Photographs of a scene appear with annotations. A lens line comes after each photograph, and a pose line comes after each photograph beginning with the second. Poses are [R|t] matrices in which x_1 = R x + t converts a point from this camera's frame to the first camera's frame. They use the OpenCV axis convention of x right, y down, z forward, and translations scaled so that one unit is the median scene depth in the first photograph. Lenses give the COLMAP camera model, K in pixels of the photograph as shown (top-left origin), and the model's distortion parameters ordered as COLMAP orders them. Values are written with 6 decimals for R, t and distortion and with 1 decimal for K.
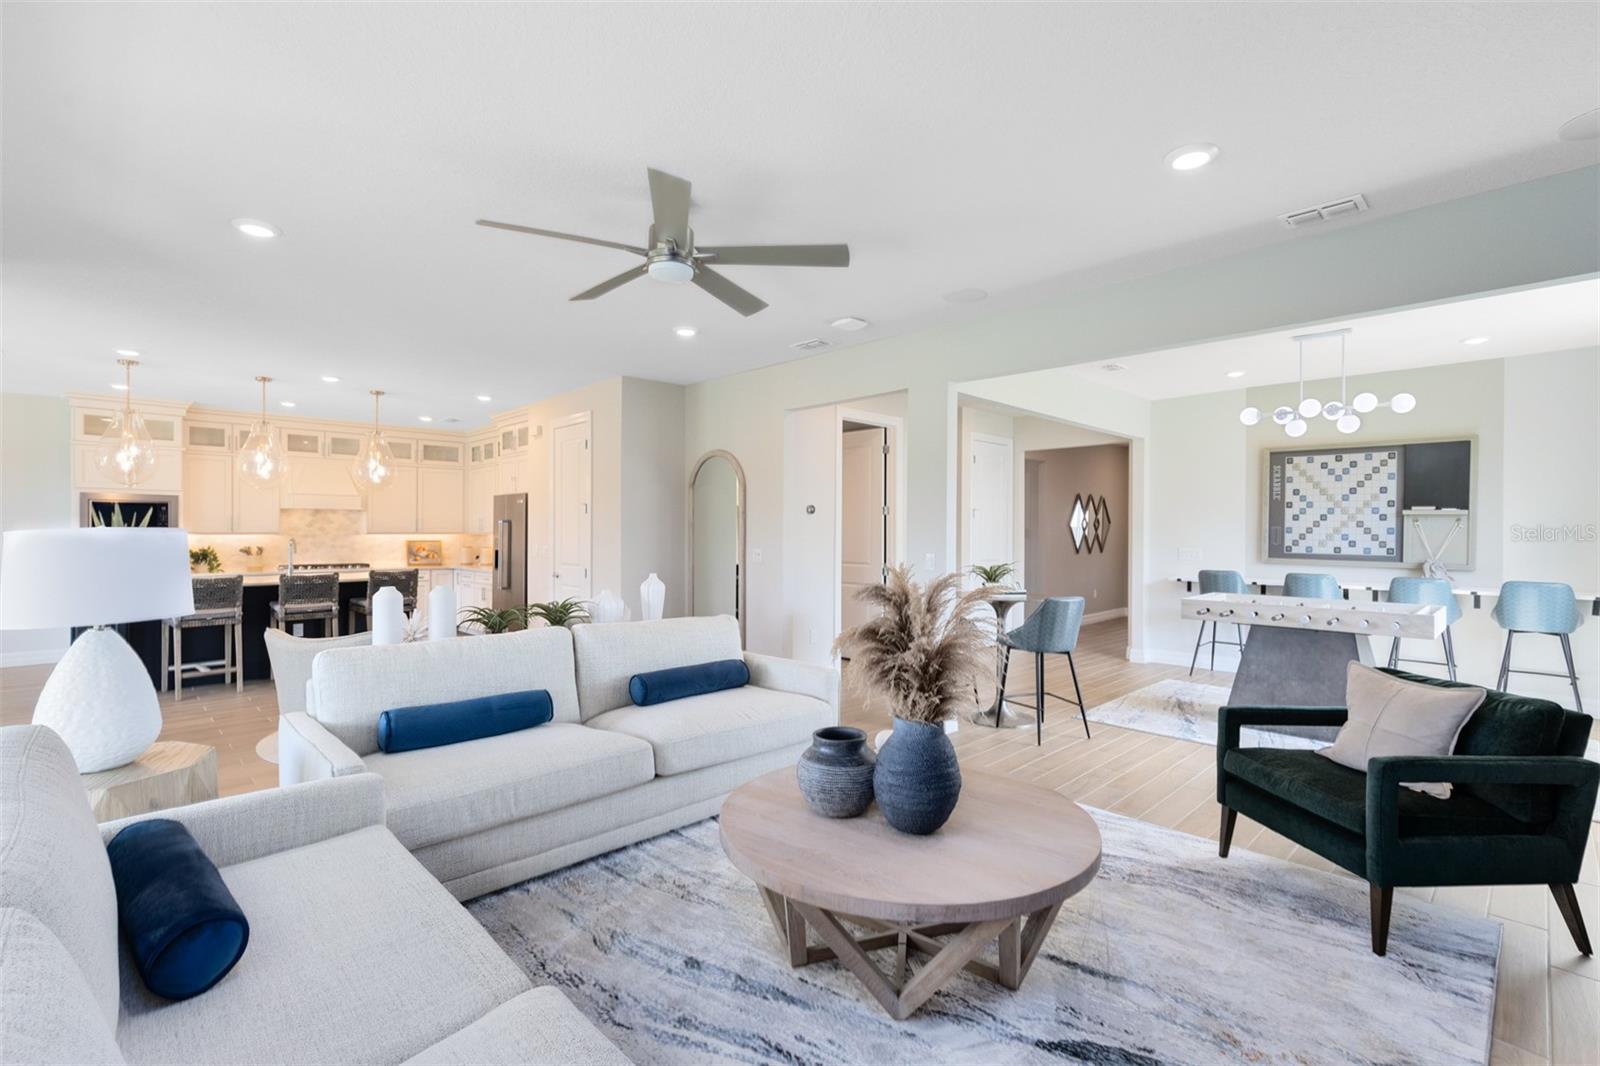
lens RADIAL K [[715.2, 0, 800.0], [0, 715.2, 533.0], [0, 0, 1]] dist [0.002965, 0.000200]
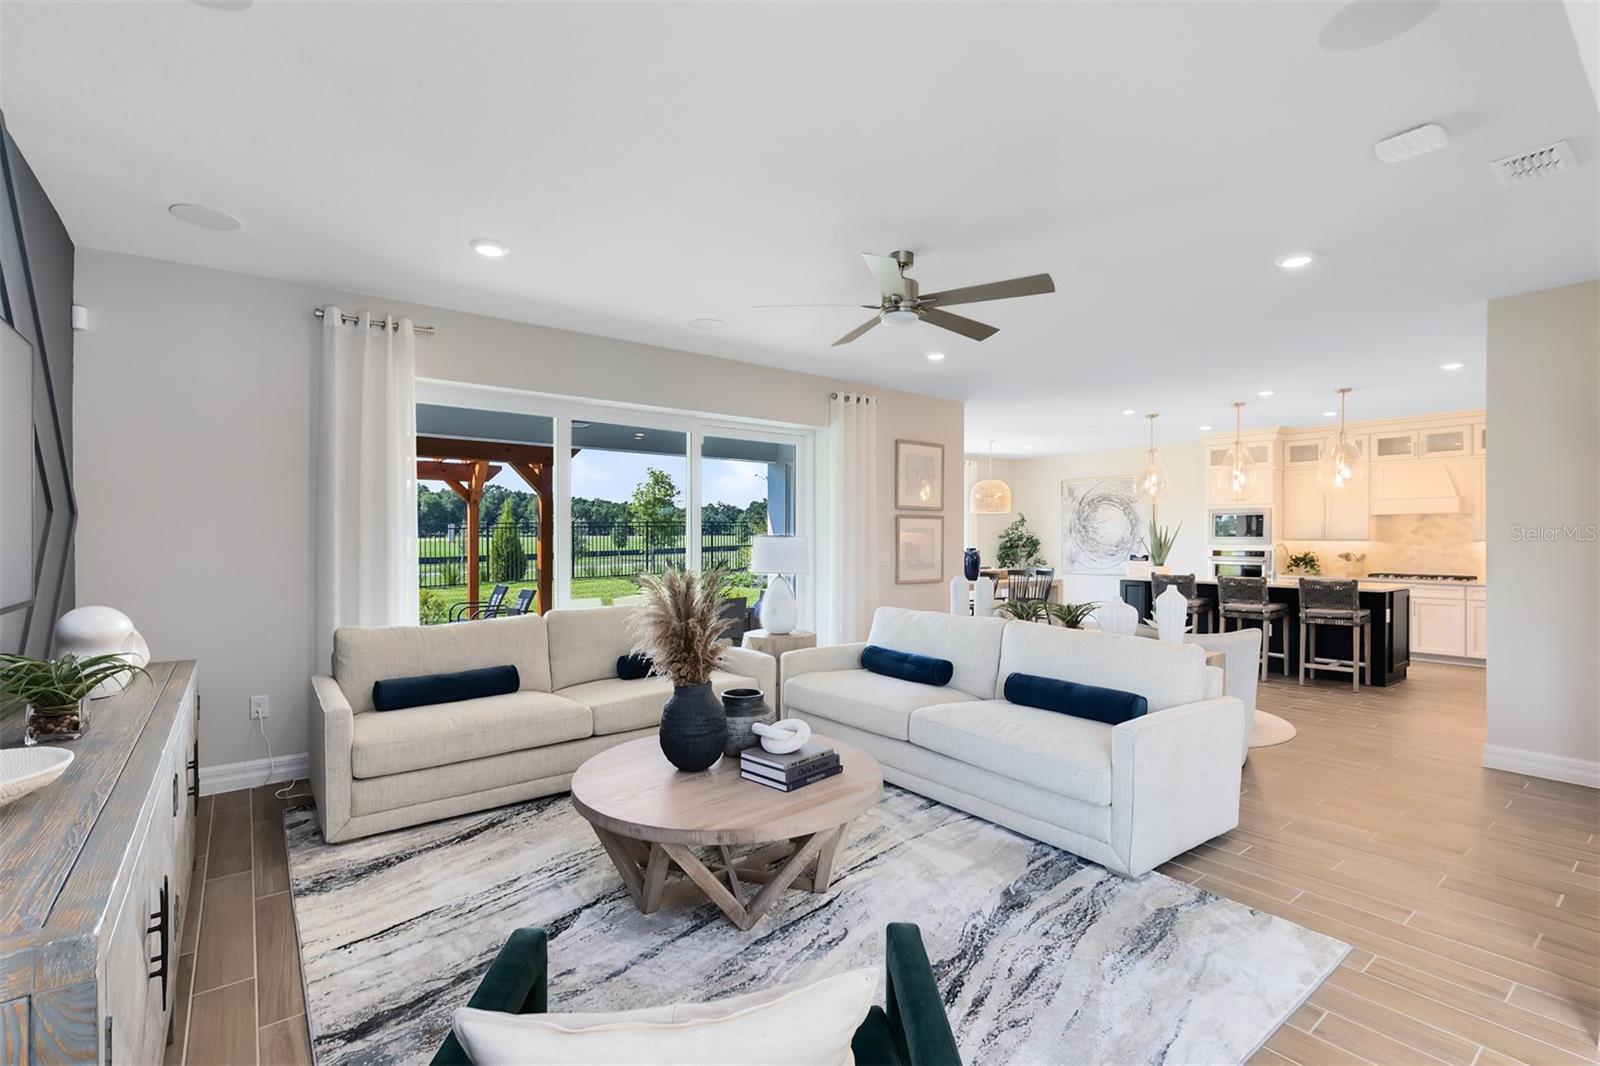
lens RADIAL K [[715.2, 0, 800.0], [0, 715.2, 533.0], [0, 0, 1]] dist [0.002965, 0.000200]
pose [[-0.117715, -0.007806, -0.993017, 0.348987], [-0.003454, 0.999966, -0.007451, 0.000620], [0.993041, 0.002553, -0.117738, 0.329839]]
